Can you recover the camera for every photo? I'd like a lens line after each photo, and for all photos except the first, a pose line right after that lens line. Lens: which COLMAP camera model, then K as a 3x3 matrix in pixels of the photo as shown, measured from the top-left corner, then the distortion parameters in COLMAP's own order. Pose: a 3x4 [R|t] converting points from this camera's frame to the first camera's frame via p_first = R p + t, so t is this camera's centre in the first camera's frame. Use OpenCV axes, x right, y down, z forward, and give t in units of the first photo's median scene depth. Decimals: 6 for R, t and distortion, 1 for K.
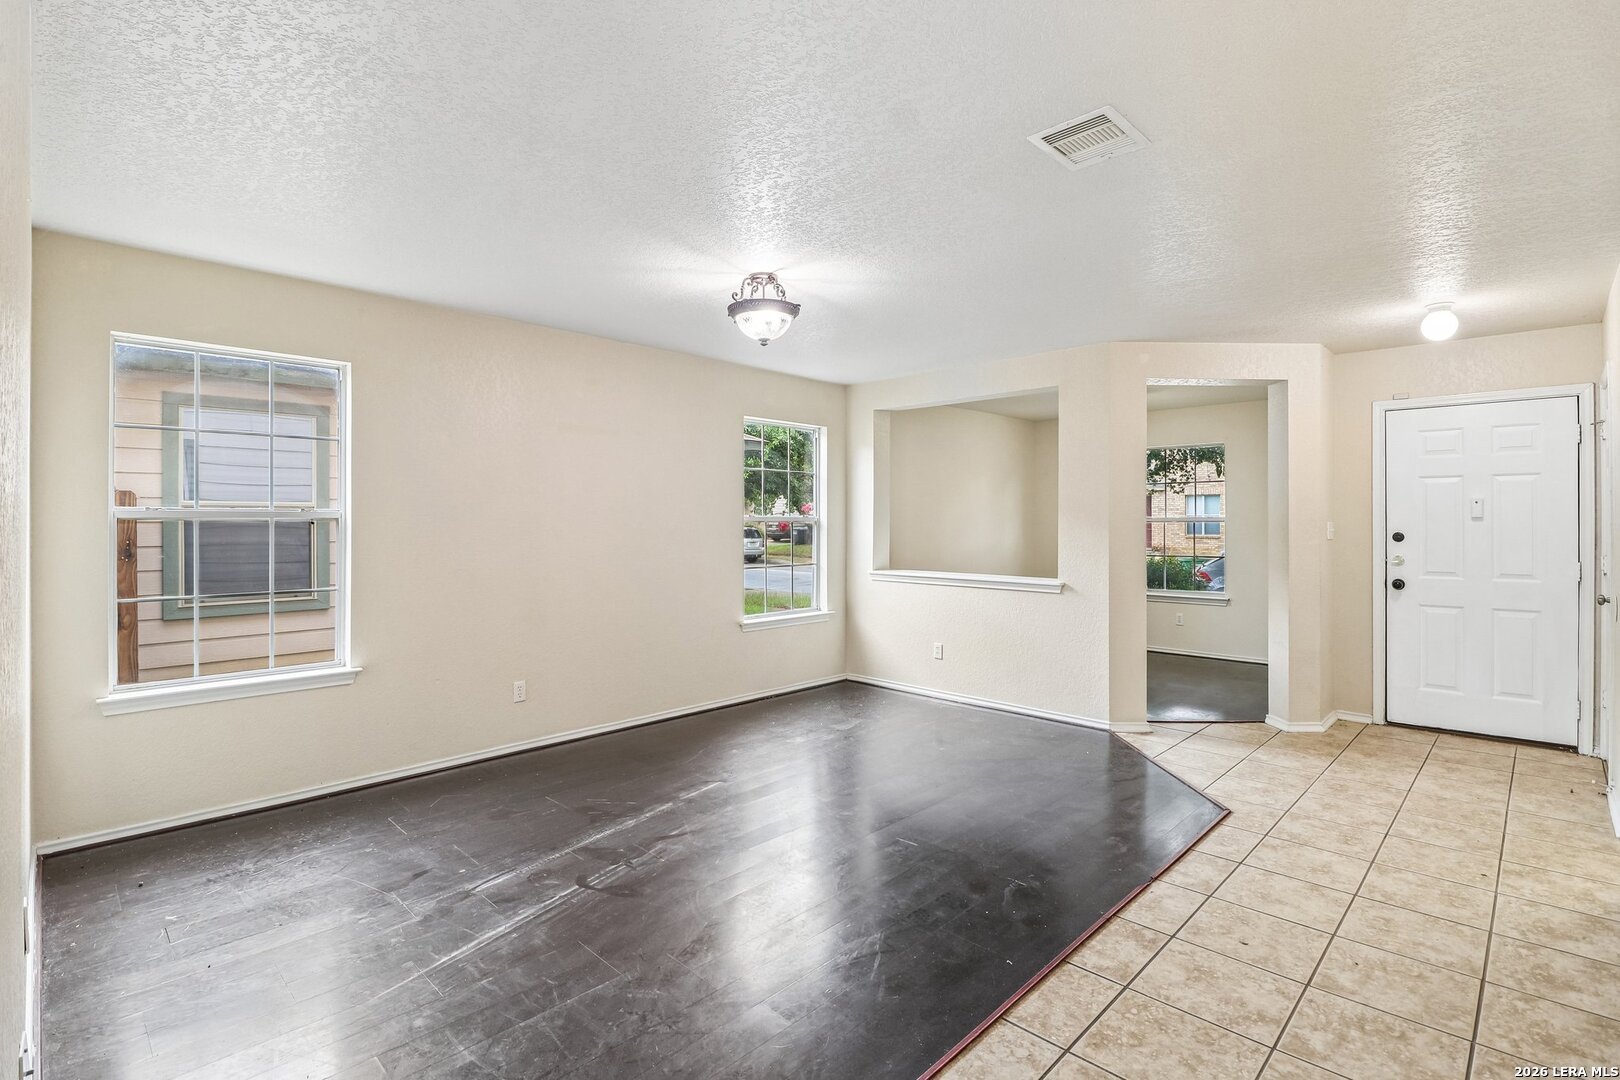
lens RADIAL K [[768.9, 0, 808.8], [0, 768.9, 532.5], [0, 0, 1]] dist [-0.003983, -0.005567]
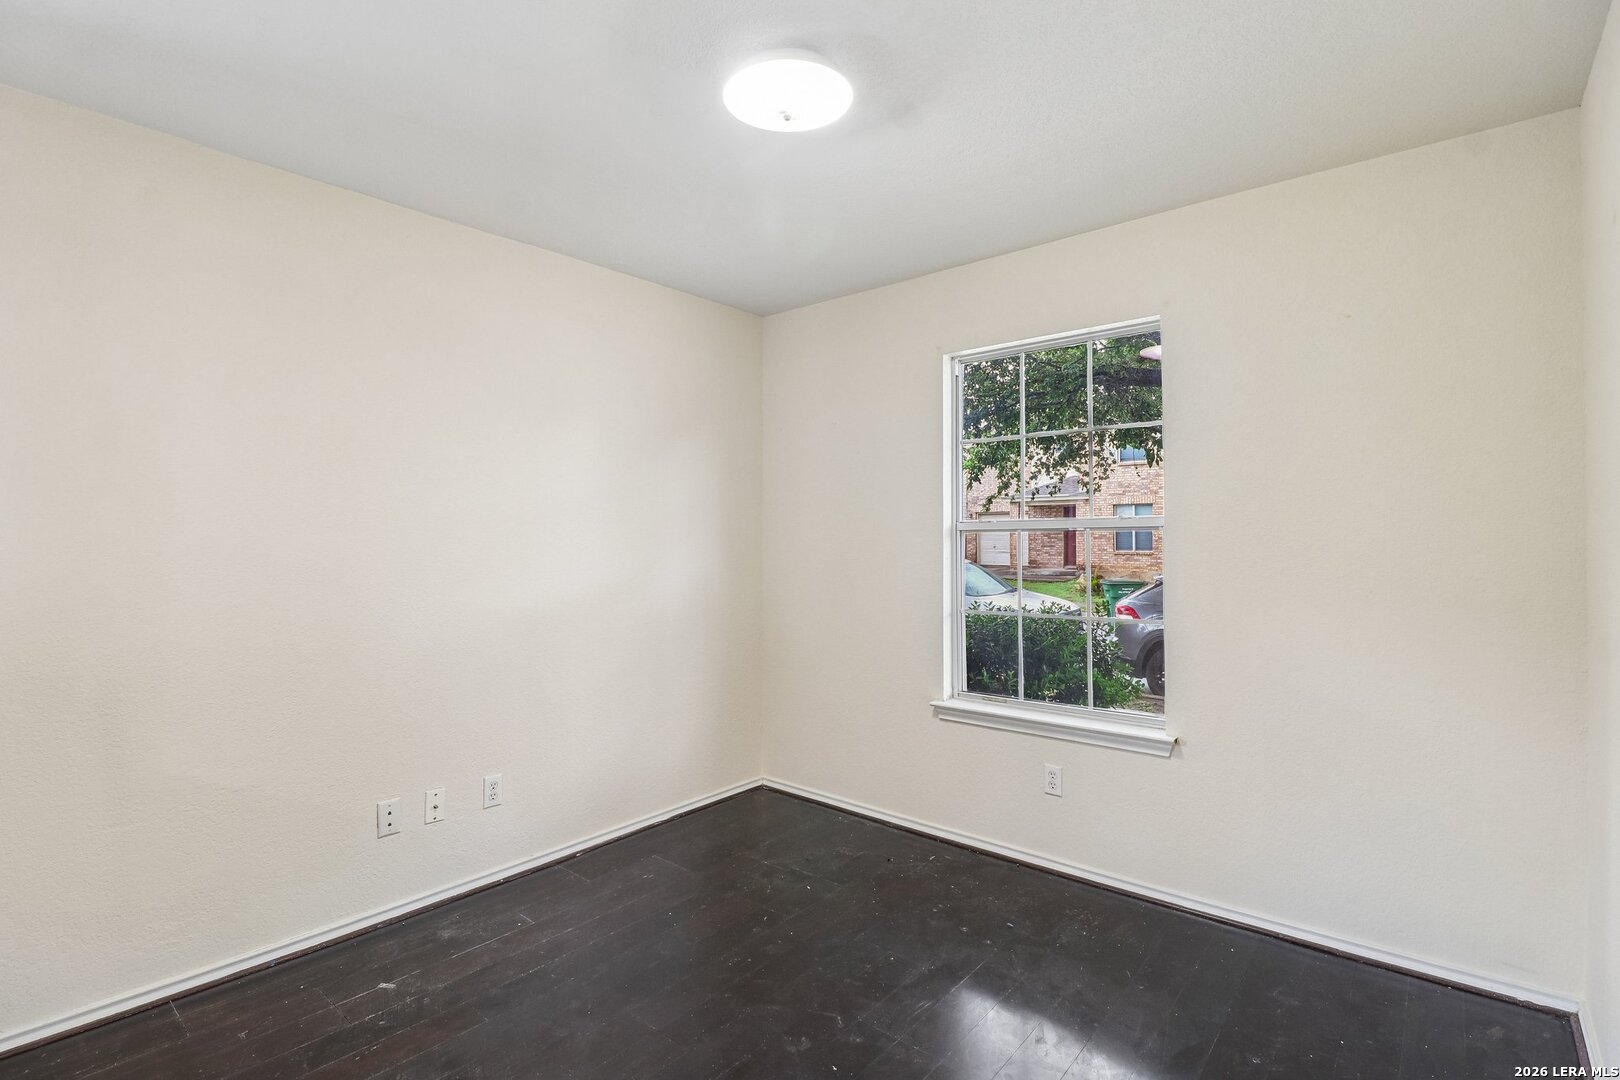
lens RADIAL K [[768.9, 0, 810.6], [0, 768.9, 536.4], [0, 0, 1]] dist [-0.003983, -0.005567]
pose [[0.997377, -0.005447, 0.072174, 0.178527], [0.006436, 0.999888, -0.013476, -0.004004], [-0.072093, 0.013905, 0.997301, 0.332135]]
